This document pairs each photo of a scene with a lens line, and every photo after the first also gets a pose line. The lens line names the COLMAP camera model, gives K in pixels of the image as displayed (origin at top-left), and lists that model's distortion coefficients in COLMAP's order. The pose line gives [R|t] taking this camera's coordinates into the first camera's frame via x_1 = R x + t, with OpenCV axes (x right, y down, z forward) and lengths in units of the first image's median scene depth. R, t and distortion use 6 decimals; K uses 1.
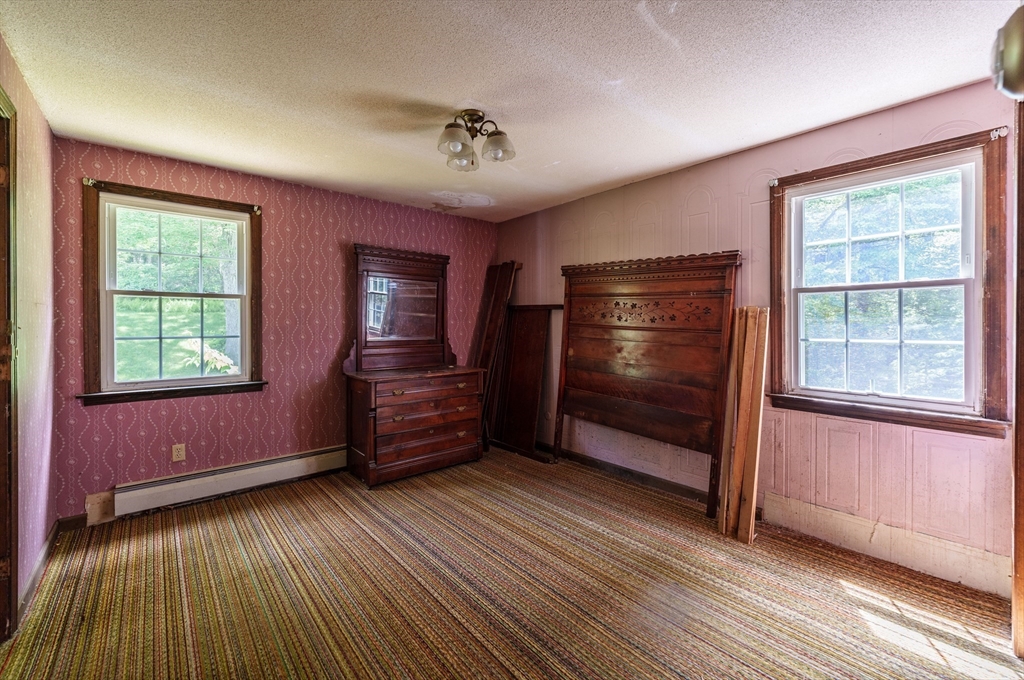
lens RADIAL K [[424.5, 0, 508.3], [0, 424.5, 335.1], [0, 0, 1]] dist [0.000295, -0.000162]
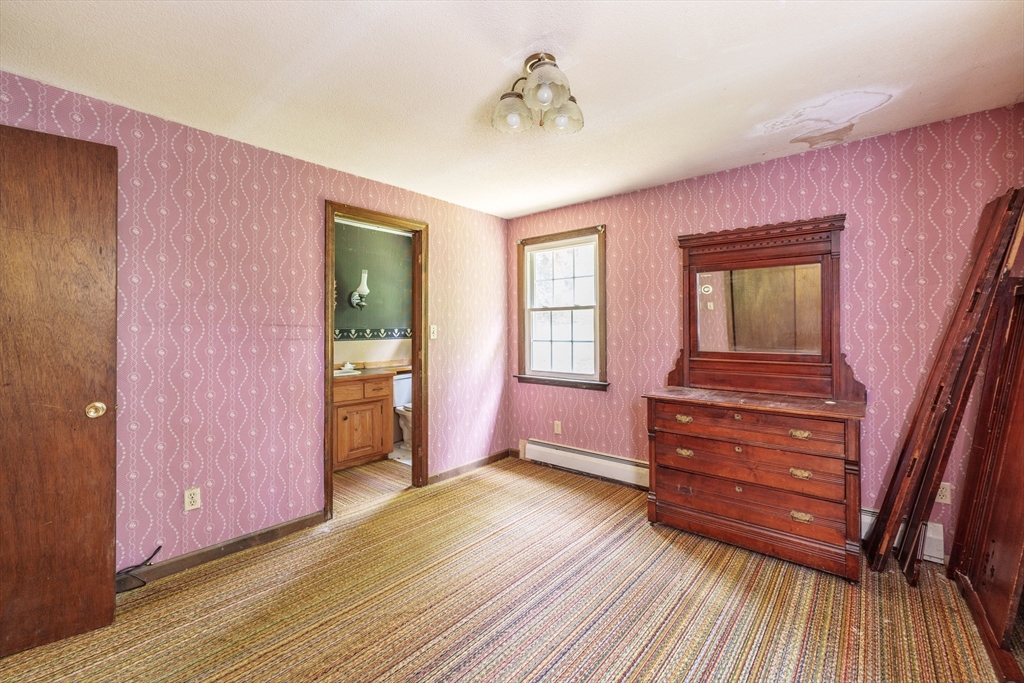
lens RADIAL K [[424.5, 0, 508.3], [0, 424.5, 336.6], [0, 0, 1]] dist [0.000295, -0.000162]
pose [[0.160029, 0.010724, -0.987054, 0.487168], [-0.024070, 0.999686, 0.006959, -0.013191], [0.986819, 0.022644, 0.160237, 0.598139]]
